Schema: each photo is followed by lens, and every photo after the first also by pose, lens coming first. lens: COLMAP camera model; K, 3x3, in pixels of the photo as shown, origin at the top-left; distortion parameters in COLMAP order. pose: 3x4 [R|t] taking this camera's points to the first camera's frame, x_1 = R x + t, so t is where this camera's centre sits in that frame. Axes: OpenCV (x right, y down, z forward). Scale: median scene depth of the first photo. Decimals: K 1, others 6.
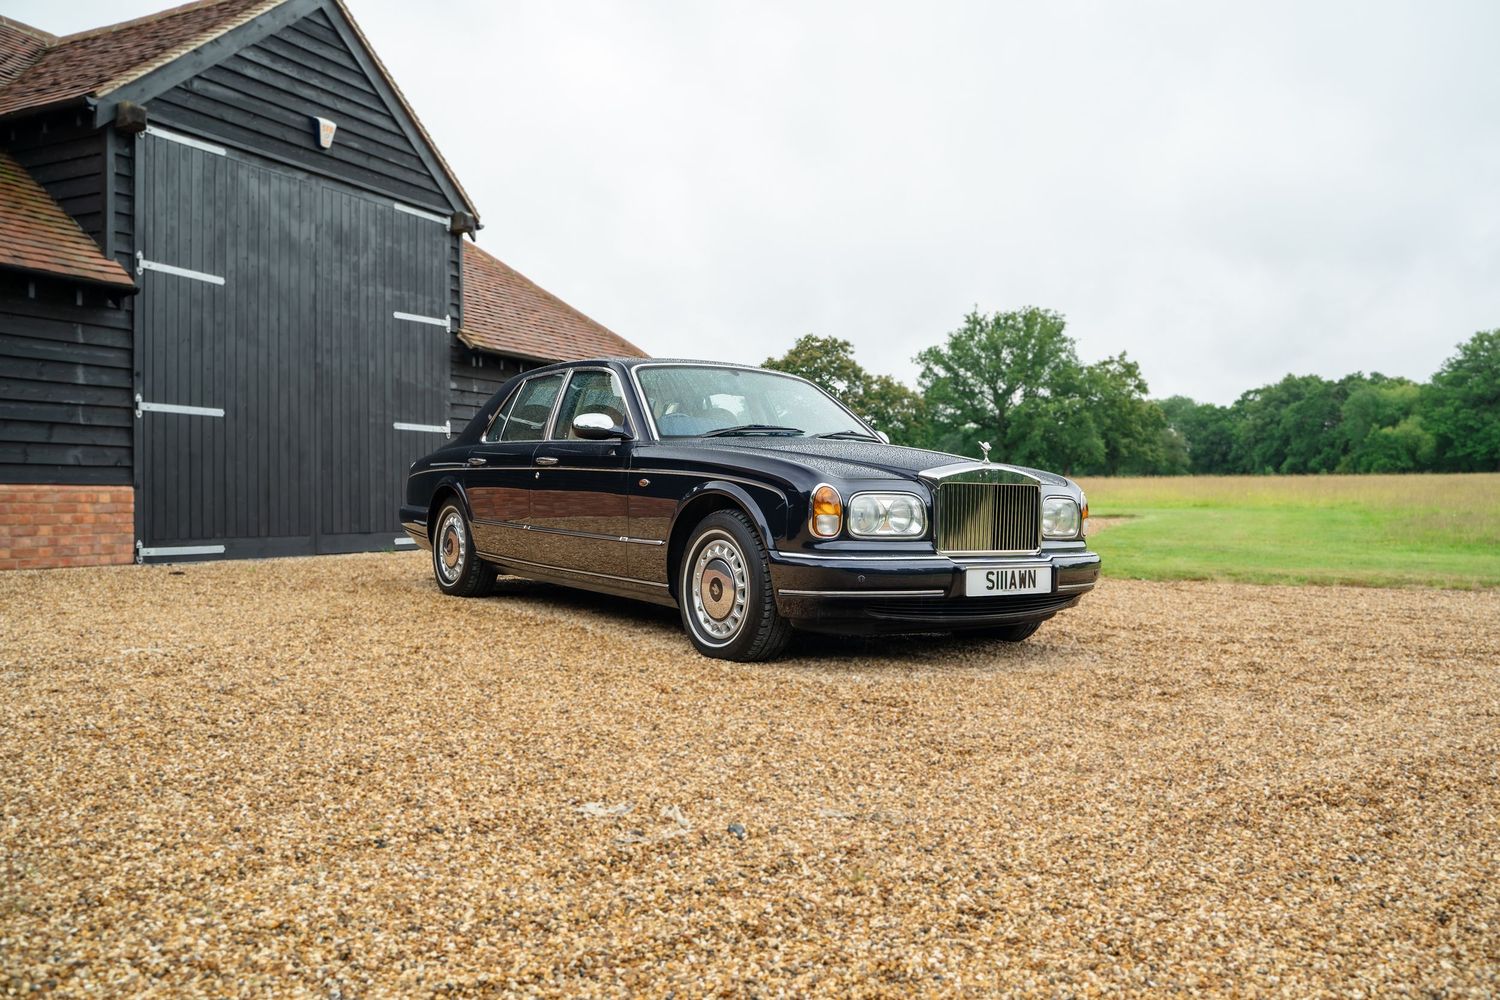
lens RADIAL K [[1246.2, 0, 758.3], [0, 1246.2, 506.6], [0, 0, 1]] dist [-0.116232, 0.081394]
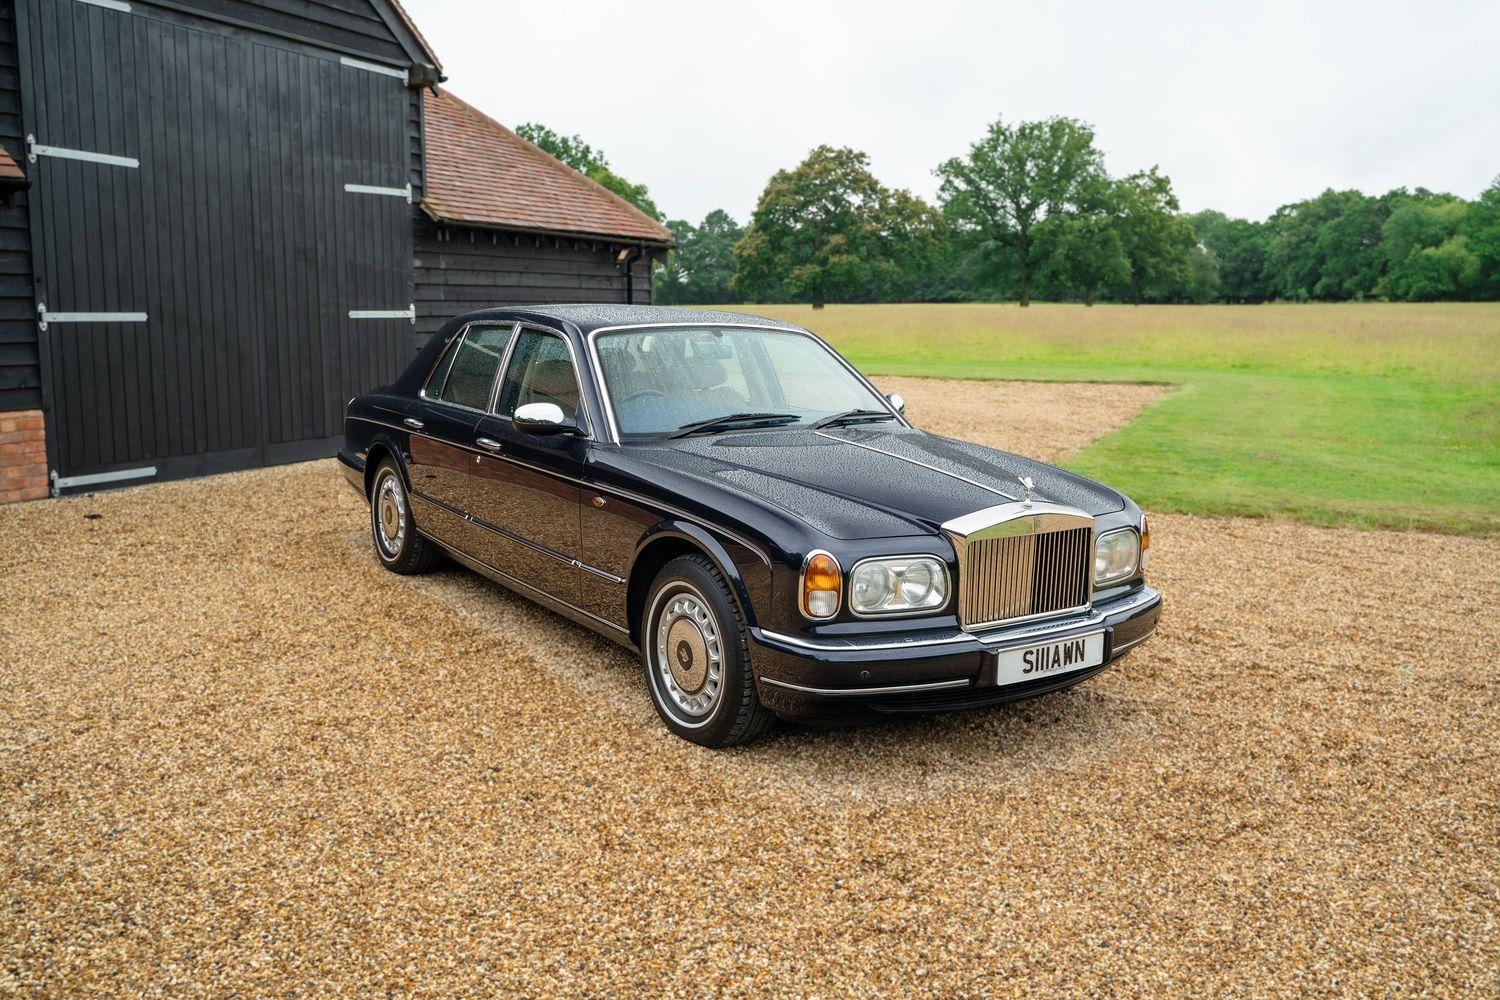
lens RADIAL K [[1277.6, 0, 759.2], [0, 1277.6, 494.7], [0, 0, 1]] dist [-0.114281, 0.089579]
pose [[0.999962, 0.004172, -0.007598, 0.008568], [-0.003103, 0.990756, 0.135623, -0.063864], [0.008094, -0.135594, 0.990731, 0.086250]]
